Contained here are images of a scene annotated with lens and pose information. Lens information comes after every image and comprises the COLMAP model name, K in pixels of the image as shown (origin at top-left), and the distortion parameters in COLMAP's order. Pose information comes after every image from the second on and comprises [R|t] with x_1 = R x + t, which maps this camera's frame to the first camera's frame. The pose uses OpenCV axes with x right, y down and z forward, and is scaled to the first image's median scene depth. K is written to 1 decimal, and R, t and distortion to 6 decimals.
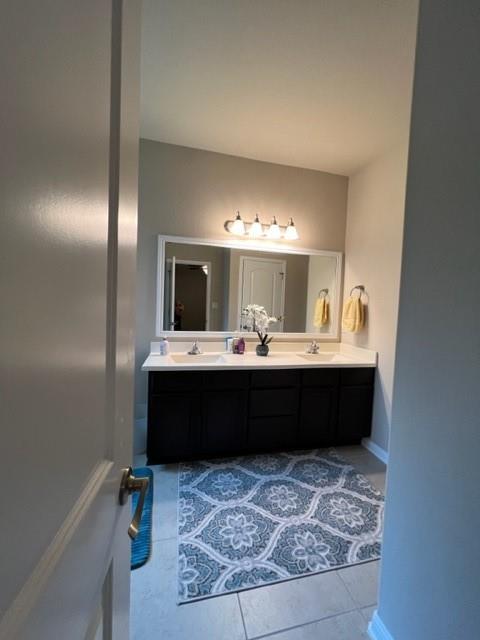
lens RADIAL K [[255.6, 0, 238.9], [0, 255.6, 324.6], [0, 0, 1]] dist [0.001901, -0.000072]
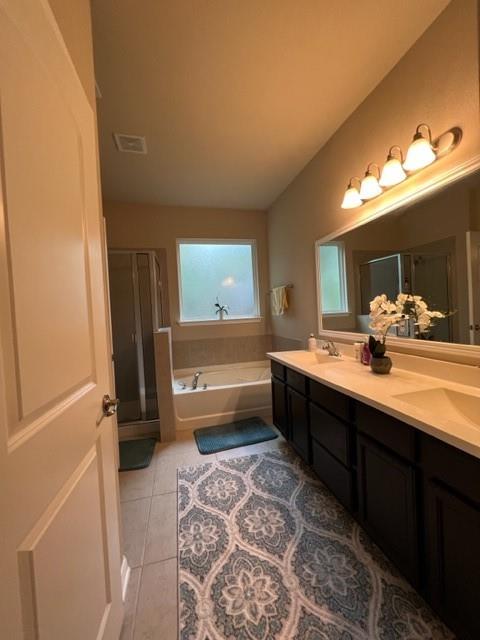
lens RADIAL K [[255.6, 0, 239.4], [0, 255.6, 316.1], [0, 0, 1]] dist [0.001901, -0.000072]
pose [[0.005952, -0.026560, -0.999629, 1.088641], [-0.020627, 0.999431, -0.026678, 0.009694], [0.999770, 0.020778, 0.005401, 0.928145]]
